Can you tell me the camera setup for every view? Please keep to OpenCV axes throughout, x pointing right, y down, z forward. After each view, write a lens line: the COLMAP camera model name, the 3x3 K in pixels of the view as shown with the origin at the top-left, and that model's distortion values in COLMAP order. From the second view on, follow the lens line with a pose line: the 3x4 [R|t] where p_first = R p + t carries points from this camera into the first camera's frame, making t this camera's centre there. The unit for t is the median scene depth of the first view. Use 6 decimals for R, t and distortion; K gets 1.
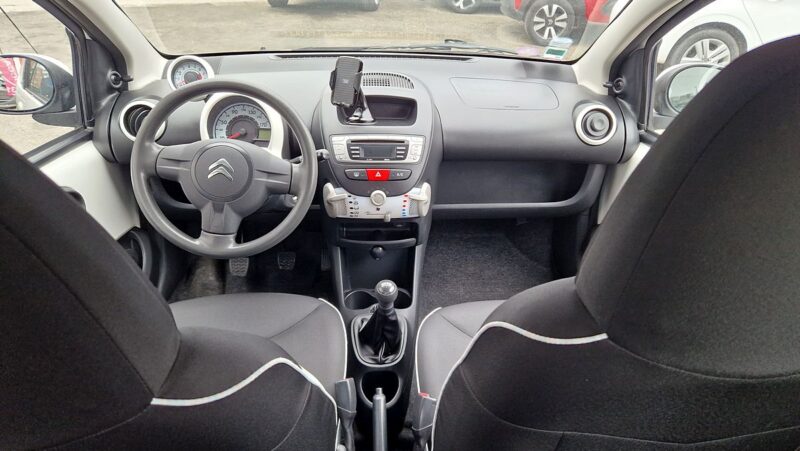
lens RADIAL K [[567.2, 0, 400.0], [0, 567.2, 225.5], [0, 0, 1]] dist [0.005987, 0.001878]
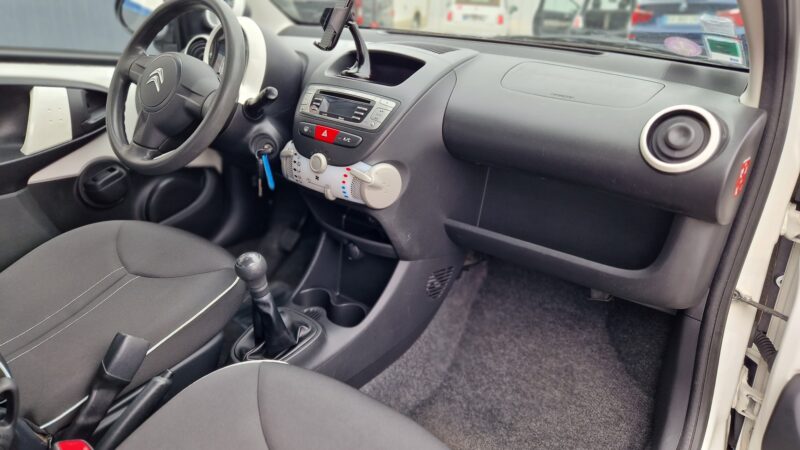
lens RADIAL K [[567.2, 0, 400.0], [0, 567.2, 225.0], [0, 0, 1]] dist [0.005987, 0.001878]
pose [[0.751715, 0.257656, -0.607073, 0.539607], [-0.345125, 0.938102, -0.029202, 0.016151], [0.561973, 0.231468, 0.794109, 0.448648]]
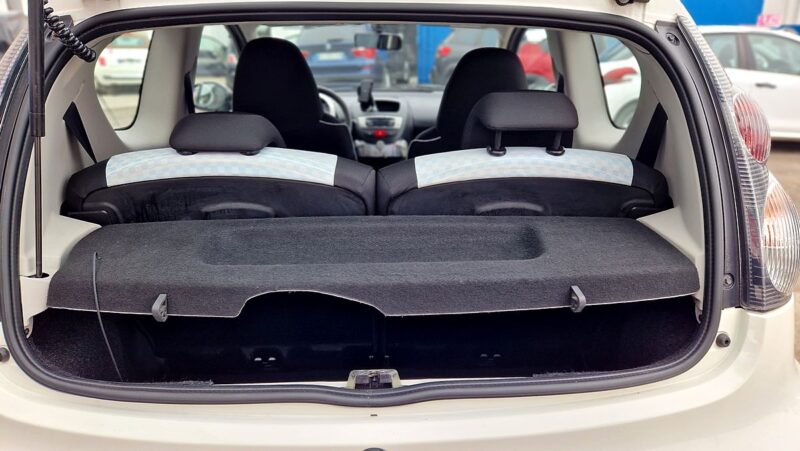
lens RADIAL K [[567.2, 0, 400.0], [0, 567.2, 225.5], [0, 0, 1]] dist [0.005987, 0.001878]
pose [[0.999557, -0.012863, -0.026826, 0.082107], [0.007877, 0.983947, -0.178286, 0.593495], [0.028689, 0.177996, 0.983613, -0.944198]]
